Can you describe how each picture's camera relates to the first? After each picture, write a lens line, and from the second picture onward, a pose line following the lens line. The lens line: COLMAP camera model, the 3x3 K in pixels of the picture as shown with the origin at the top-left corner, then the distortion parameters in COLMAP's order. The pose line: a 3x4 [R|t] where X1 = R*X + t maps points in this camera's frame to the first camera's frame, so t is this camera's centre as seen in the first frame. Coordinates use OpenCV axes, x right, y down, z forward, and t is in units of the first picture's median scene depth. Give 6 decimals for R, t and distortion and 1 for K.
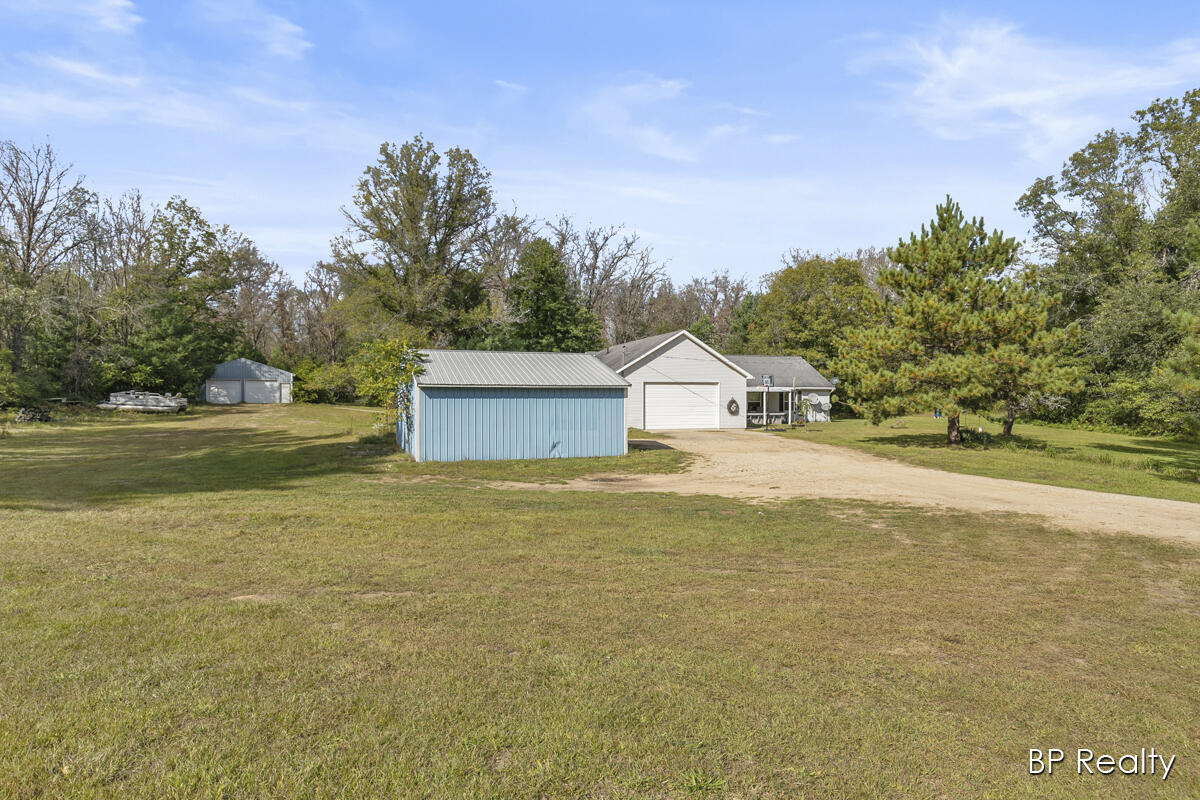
lens RADIAL K [[683.8, 0, 600.6], [0, 683.8, 397.5], [0, 0, 1]] dist [0.002924, 0.001348]
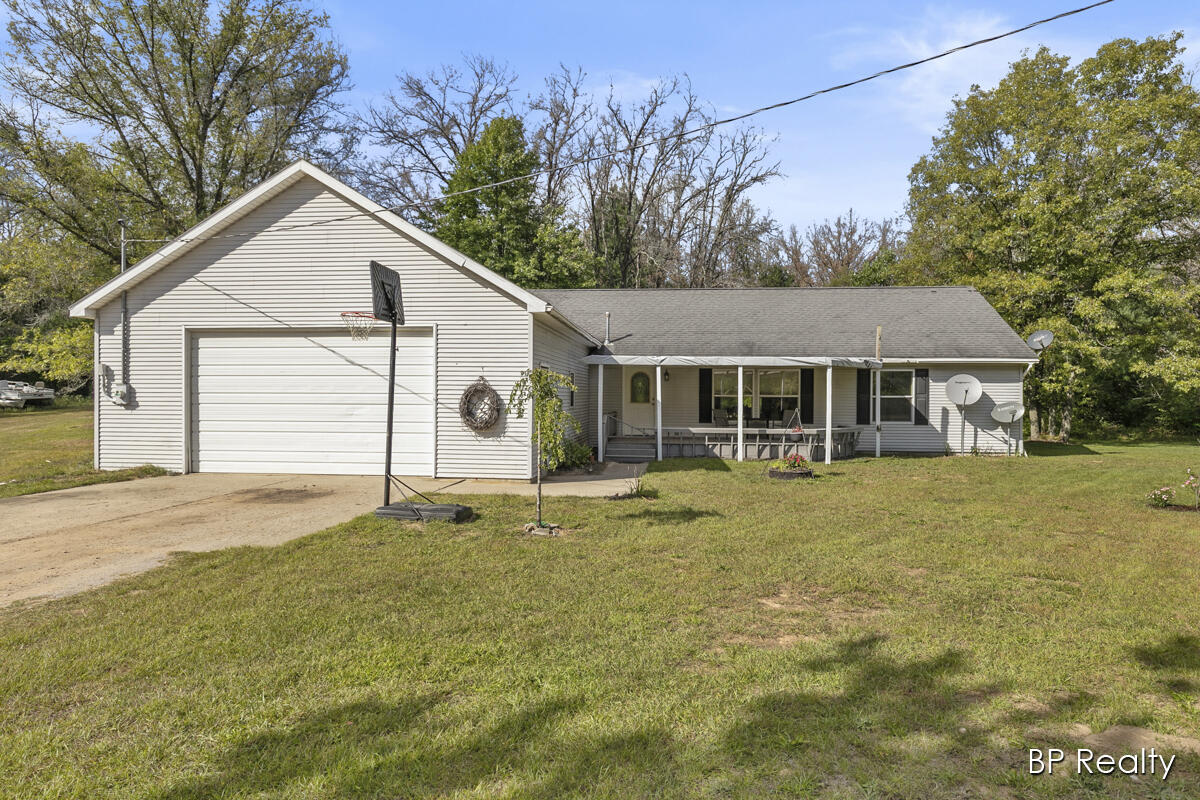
lens RADIAL K [[735.3, 0, 595.8], [0, 735.3, 398.2], [0, 0, 1]] dist [-0.000396, -0.000172]
pose [[0.912206, 0.006217, -0.409684, 0.317985], [-0.006045, 0.999980, 0.001716, 0.007304], [0.409687, 0.000911, 0.912226, 0.612820]]
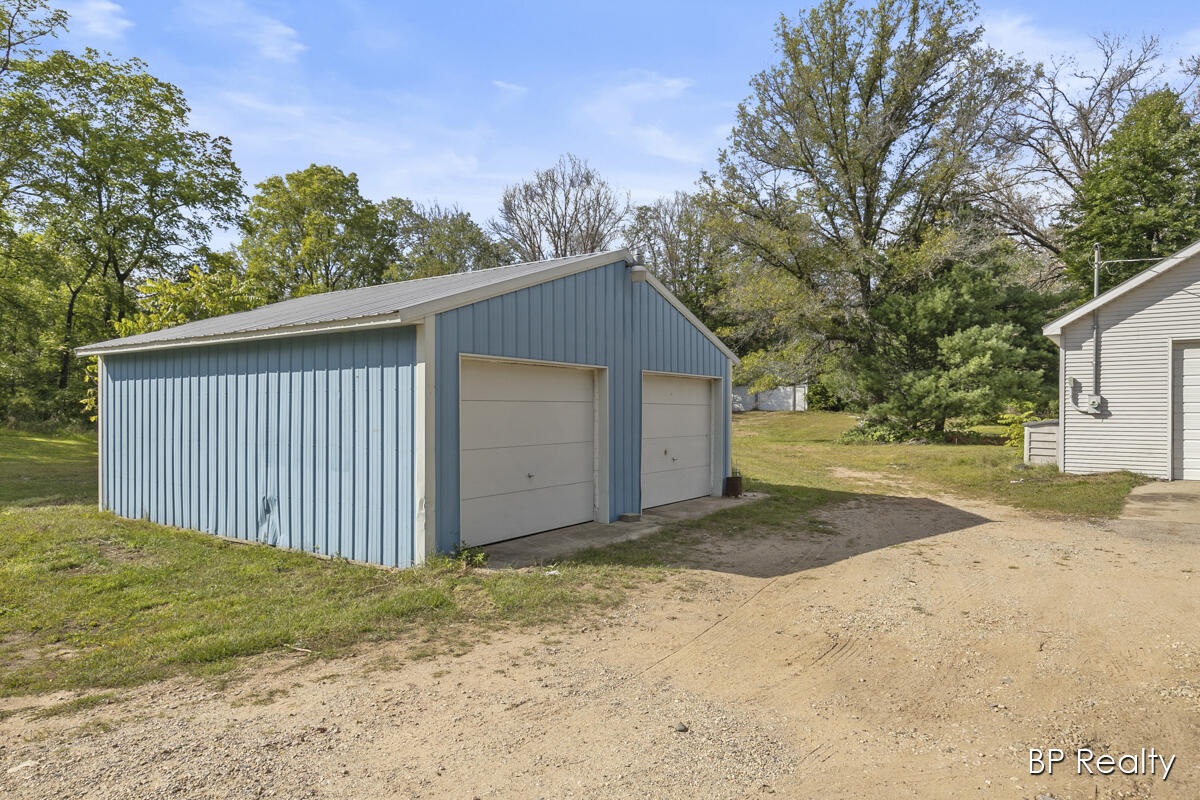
lens RADIAL K [[735.3, 0, 604.1], [0, 735.3, 408.5], [0, 0, 1]] dist [-0.000396, -0.000172]
pose [[0.586349, -0.000749, -0.810058, 0.158644], [-0.000277, 0.999999, -0.001125, 0.009536], [0.810058, 0.000884, 0.586349, 0.445709]]
